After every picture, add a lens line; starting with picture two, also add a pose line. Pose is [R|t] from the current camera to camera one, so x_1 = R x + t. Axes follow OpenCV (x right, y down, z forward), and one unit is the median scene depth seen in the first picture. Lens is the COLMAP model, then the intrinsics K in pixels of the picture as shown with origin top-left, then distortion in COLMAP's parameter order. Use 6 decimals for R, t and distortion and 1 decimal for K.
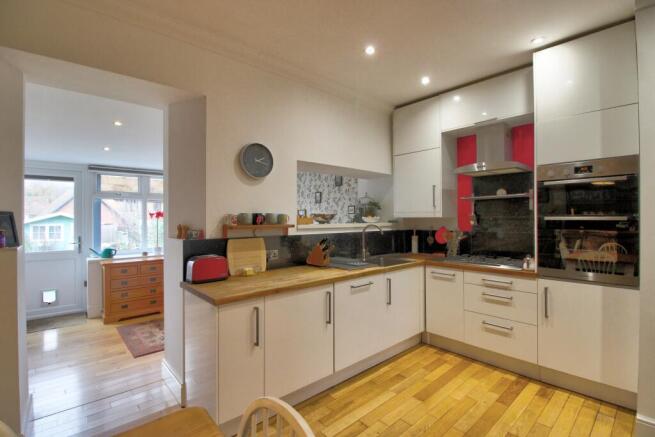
lens RADIAL K [[303.8, 0, 329.2], [0, 303.8, 215.6], [0, 0, 1]] dist [-0.001729, -0.013424]
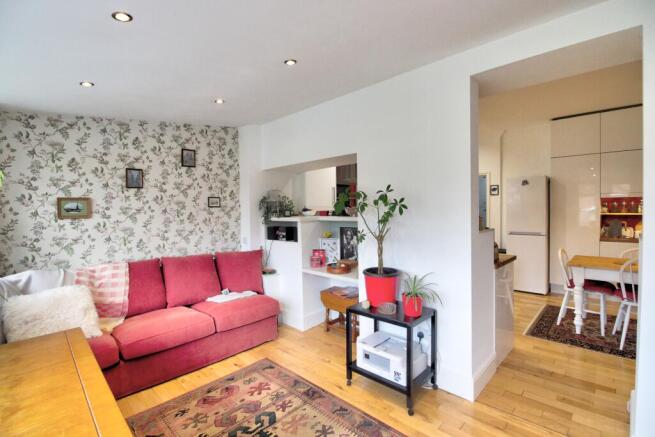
lens RADIAL K [[303.8, 0, 329.2], [0, 303.8, 215.6], [0, 0, 1]] dist [-0.001729, -0.013424]
pose [[-0.066731, -0.014840, 0.997661, -0.834569], [0.007618, 0.999853, 0.015382, 0.005689], [-0.997742, 0.008627, -0.066608, 0.894709]]
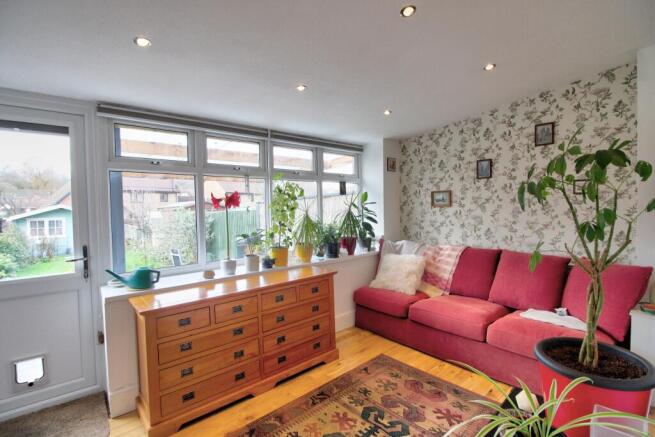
lens RADIAL K [[303.8, 0, 329.2], [0, 303.8, 215.6], [0, 0, 1]] dist [-0.001729, -0.013424]
pose [[0.999880, -0.013729, -0.007192, -0.445244], [0.013966, 0.999321, 0.034106, 0.009008], [0.006719, -0.034203, 0.999392, 0.536705]]
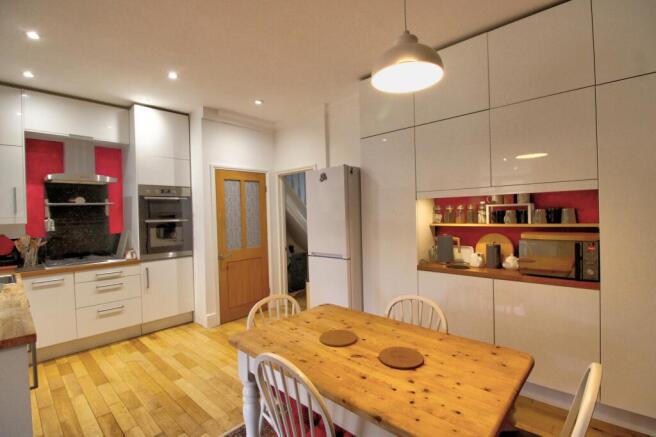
lens RADIAL K [[304.2, 0, 329.7], [0, 304.2, 215.6], [0, 0, 1]] dist [-0.001729, -0.013424]
pose [[-0.090883, -0.001595, 0.995860, -0.486355], [0.019941, 0.999795, 0.003421, -0.003305], [-0.995662, 0.020170, -0.090832, 0.136735]]
